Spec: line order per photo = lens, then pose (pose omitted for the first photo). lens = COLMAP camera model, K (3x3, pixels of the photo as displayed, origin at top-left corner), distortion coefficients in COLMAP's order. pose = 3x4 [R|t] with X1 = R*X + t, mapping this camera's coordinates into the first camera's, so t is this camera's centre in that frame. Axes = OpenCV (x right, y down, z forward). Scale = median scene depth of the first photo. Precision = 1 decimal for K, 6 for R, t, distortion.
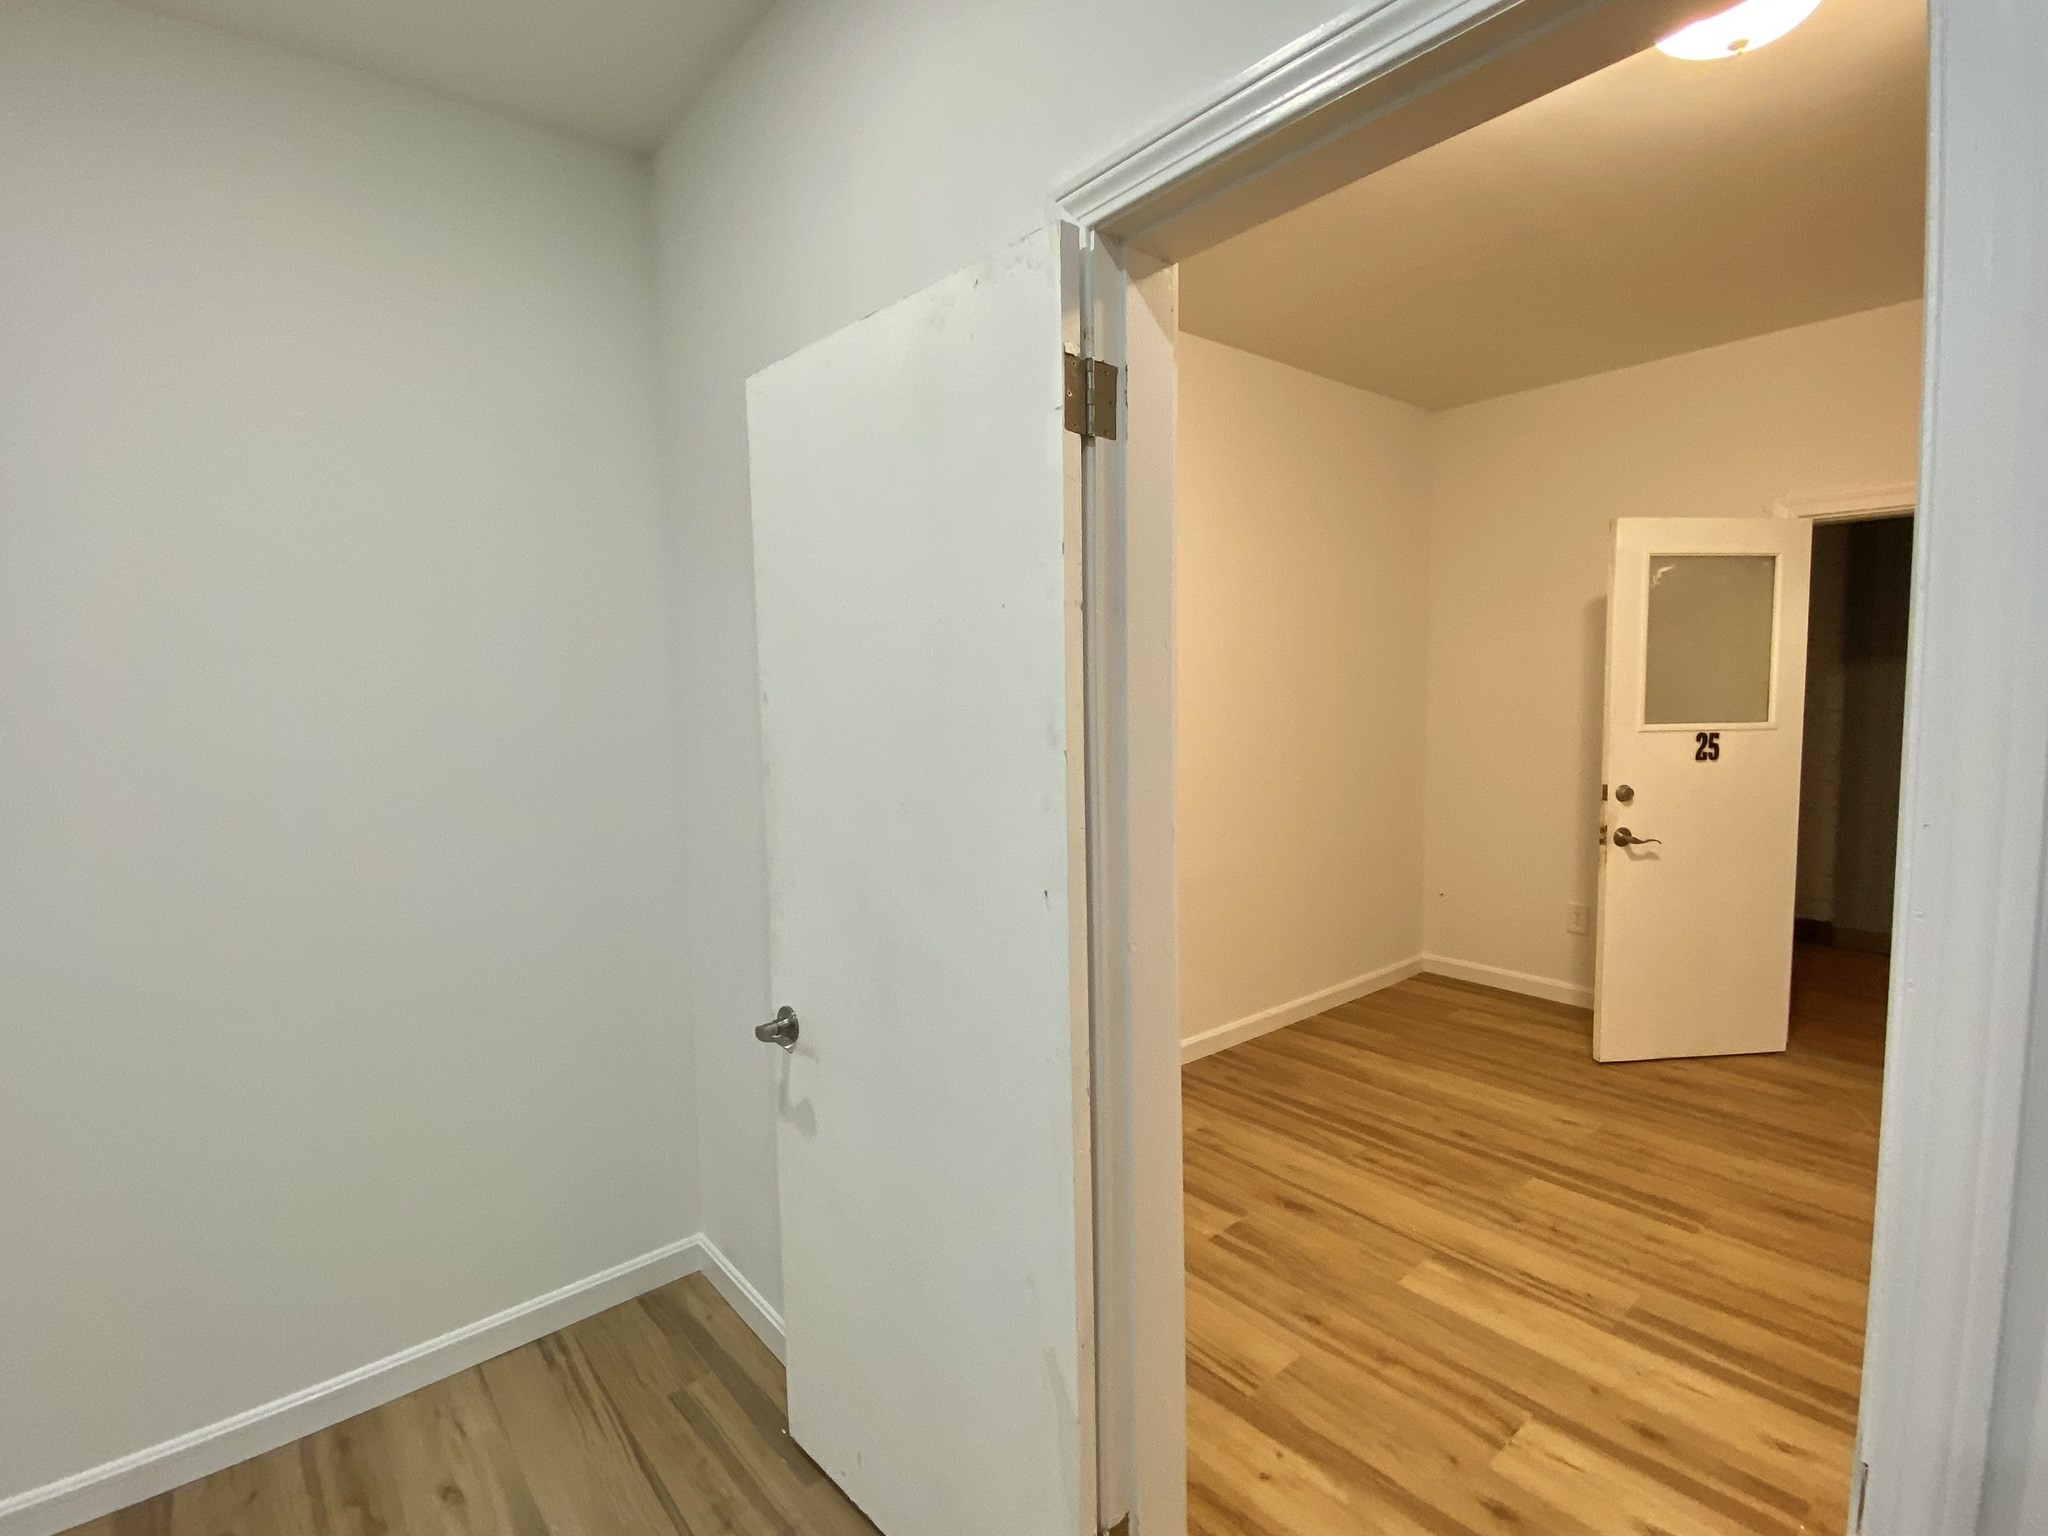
lens RADIAL K [[971.9, 0, 1017.9], [0, 971.9, 768.7], [0, 0, 1]] dist [-0.013771, -0.000436]
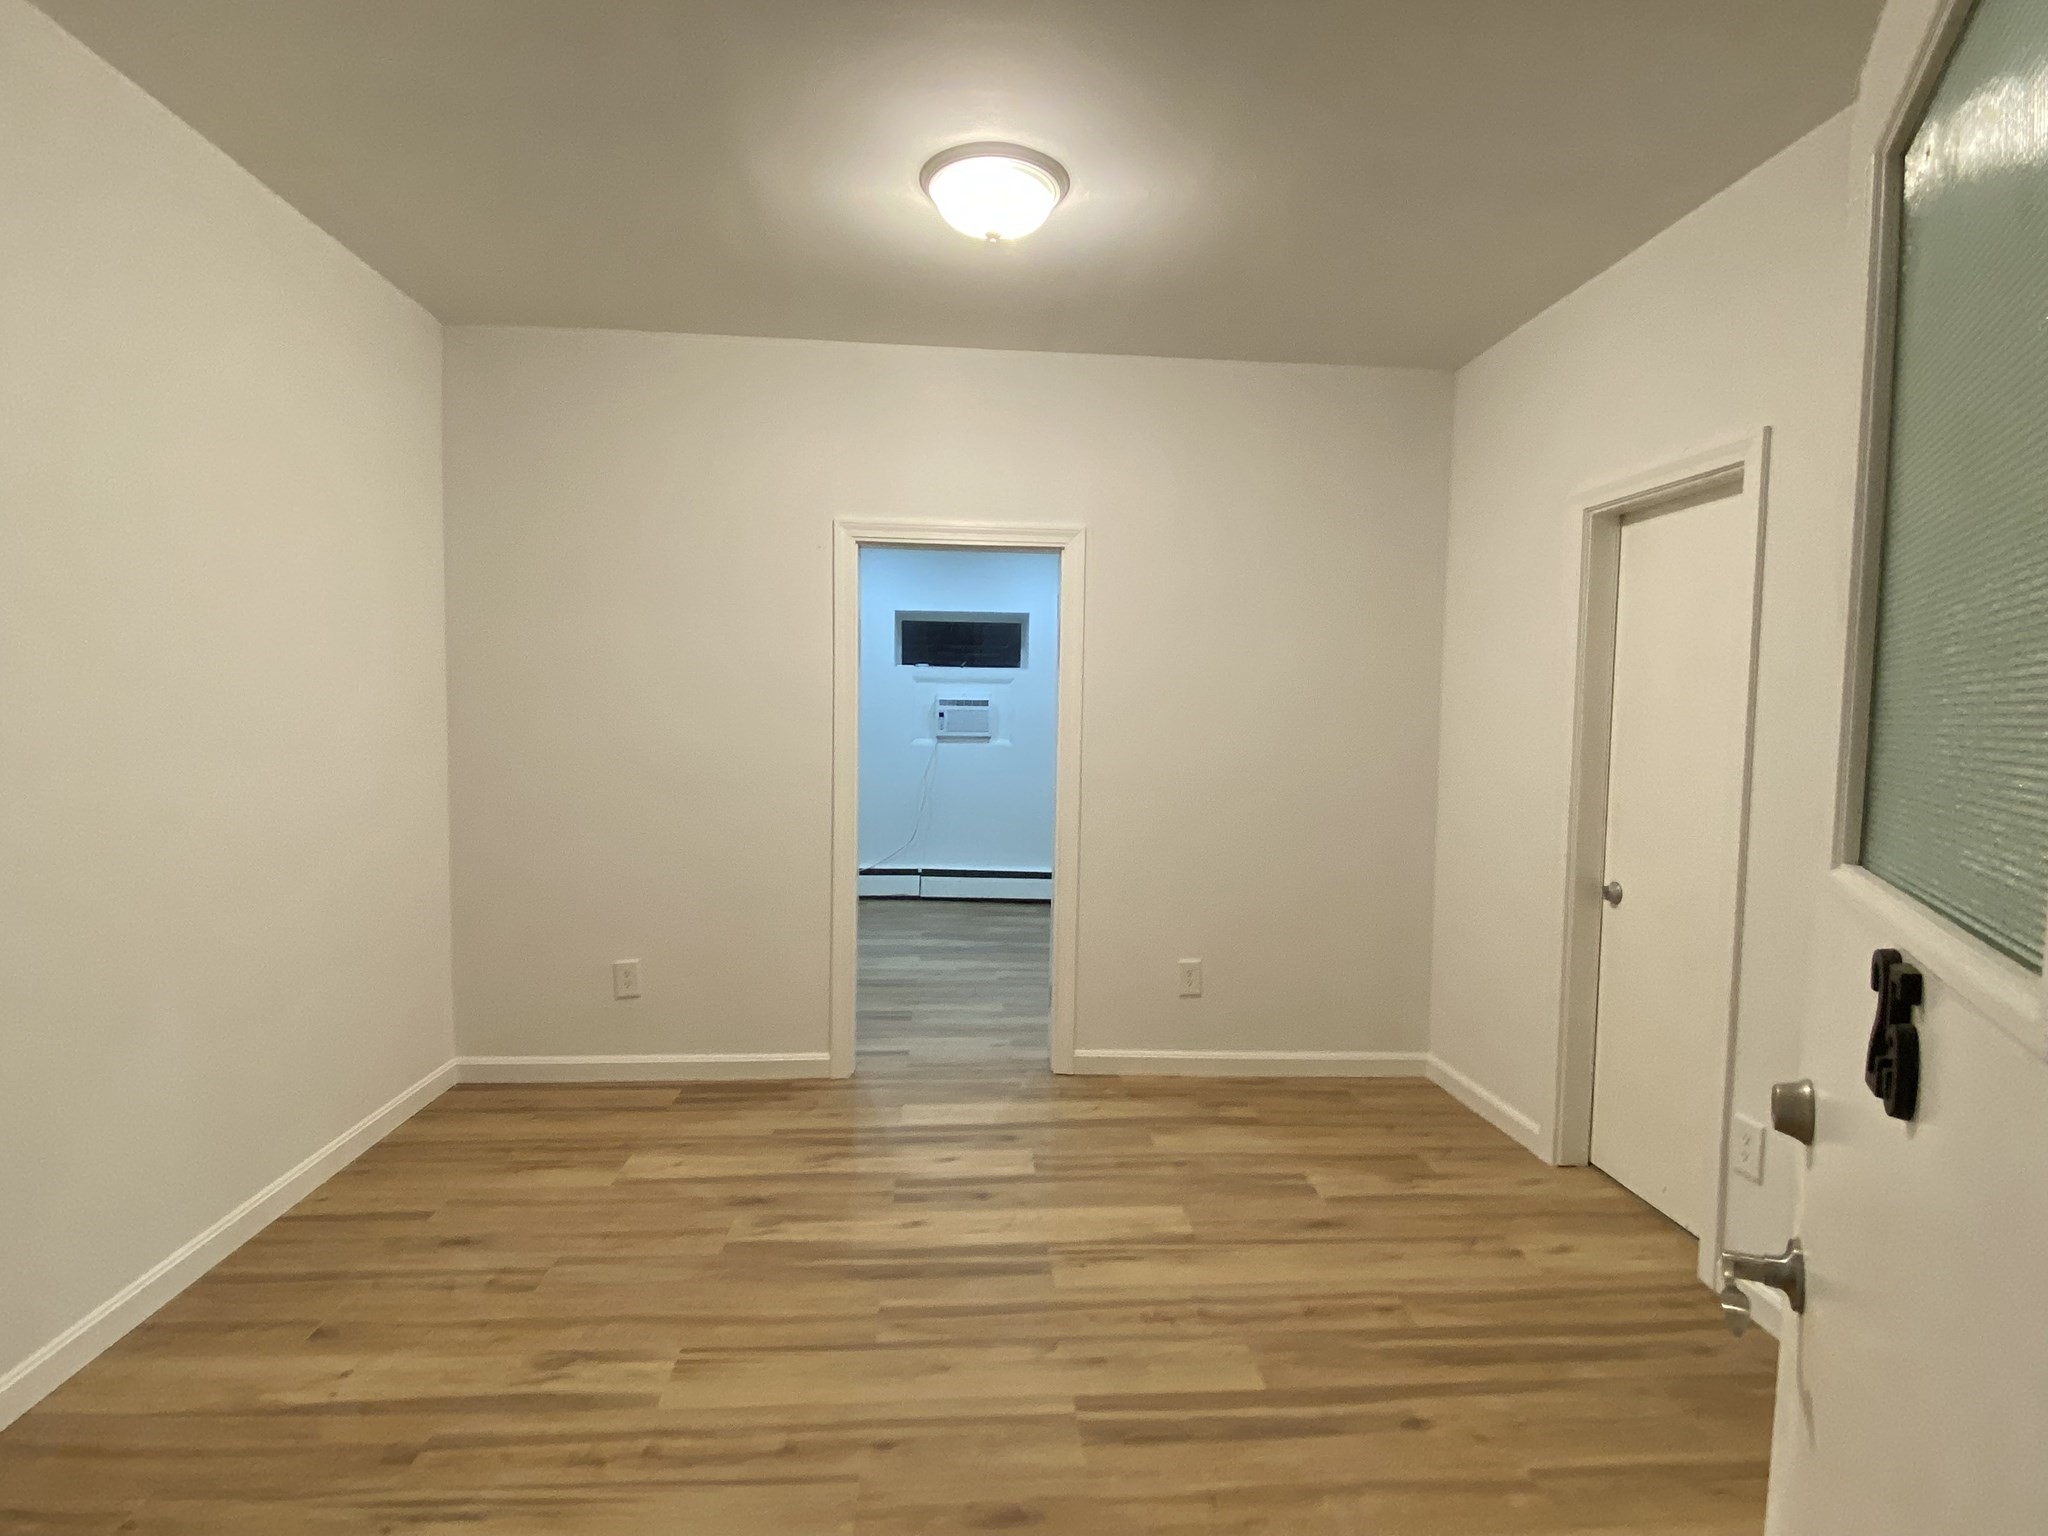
lens RADIAL K [[1013.2, 0, 1033.9], [0, 1013.2, 767.7], [0, 0, 1]] dist [0.000841, -0.005469]
pose [[-0.572896, 0.047430, -0.818255, 1.157740], [-0.086280, 0.989288, 0.117752, -0.098542], [0.815074, 0.138059, -0.562667, 1.152483]]
